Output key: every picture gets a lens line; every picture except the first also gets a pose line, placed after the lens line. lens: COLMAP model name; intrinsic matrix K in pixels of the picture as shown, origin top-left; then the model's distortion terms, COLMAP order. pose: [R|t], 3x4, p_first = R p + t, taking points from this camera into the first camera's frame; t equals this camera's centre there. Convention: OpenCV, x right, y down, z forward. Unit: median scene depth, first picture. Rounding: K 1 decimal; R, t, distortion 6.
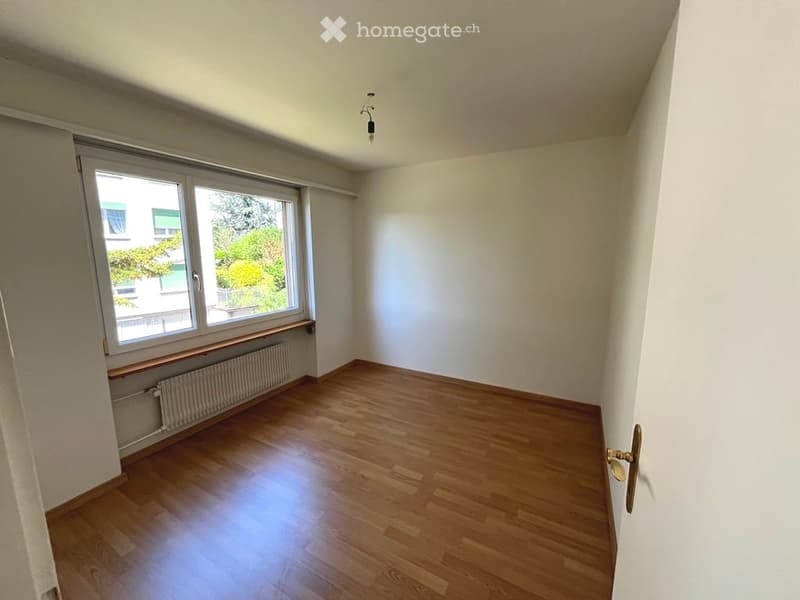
lens RADIAL K [[325.7, 0, 399.6], [0, 325.7, 298.2], [0, 0, 1]] dist [-0.000630, 0.000578]
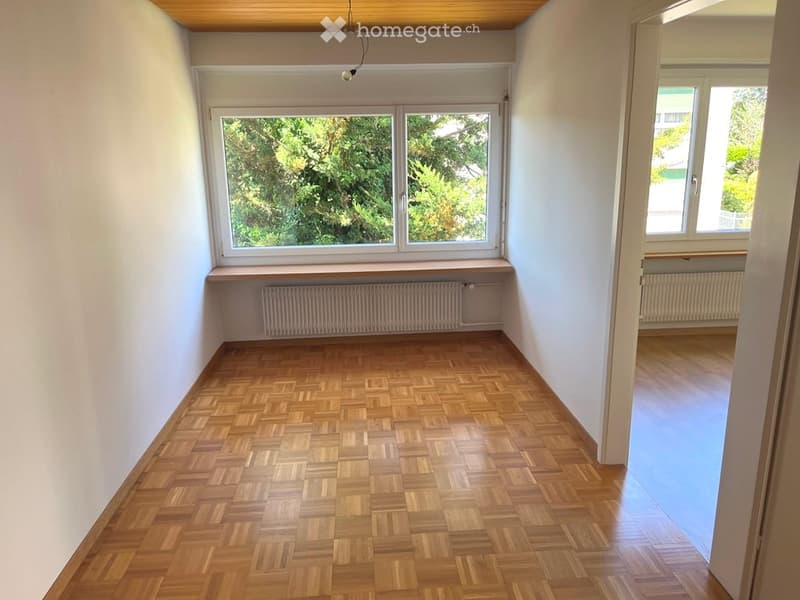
lens RADIAL K [[598.2, 0, 393.2], [0, 598.2, 304.1], [0, 0, 1]] dist [0.008095, -0.016097]
pose [[0.530066, 0.203963, -0.823061, 0.162842], [-0.107621, 0.978973, 0.173289, 0.029750], [0.841099, -0.003276, 0.540871, -0.265999]]
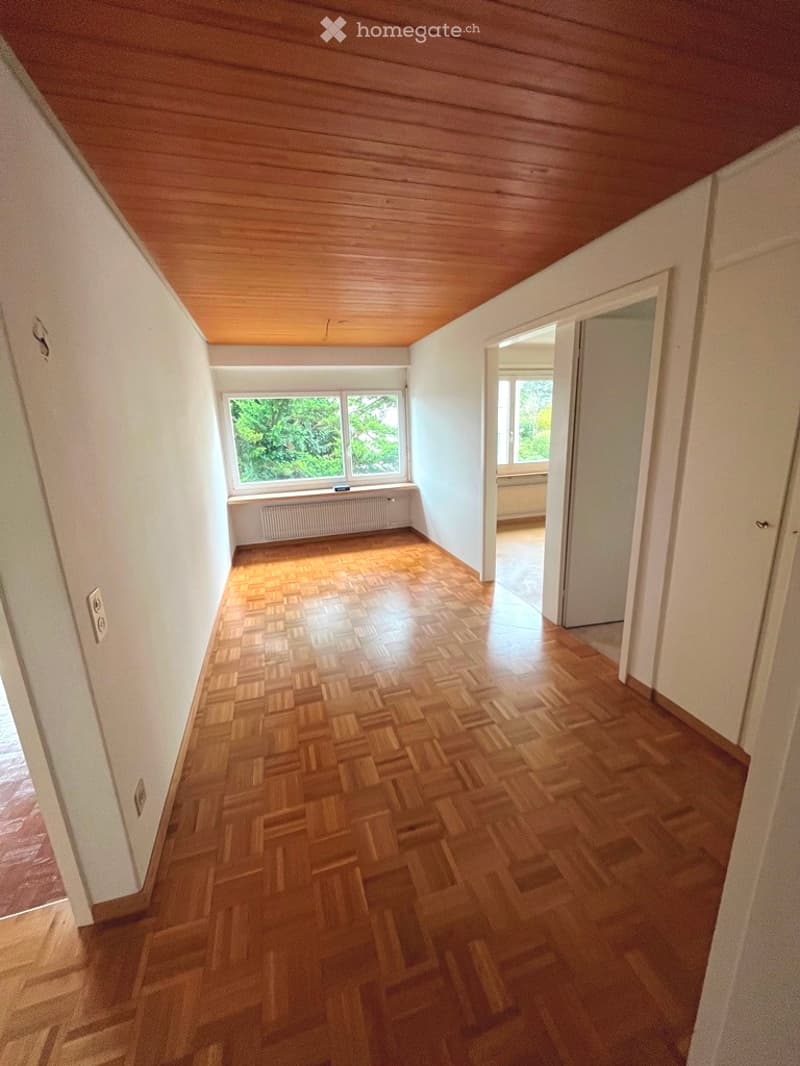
lens RADIAL K [[434.0, 0, 398.9], [0, 434.0, 532.6], [0, 0, 1]] dist [-0.000630, 0.000578]
pose [[0.714185, 0.148104, -0.684109, 0.214286], [-0.069581, 0.987539, 0.141154, 0.059161], [0.696490, -0.053209, 0.715591, -0.386691]]
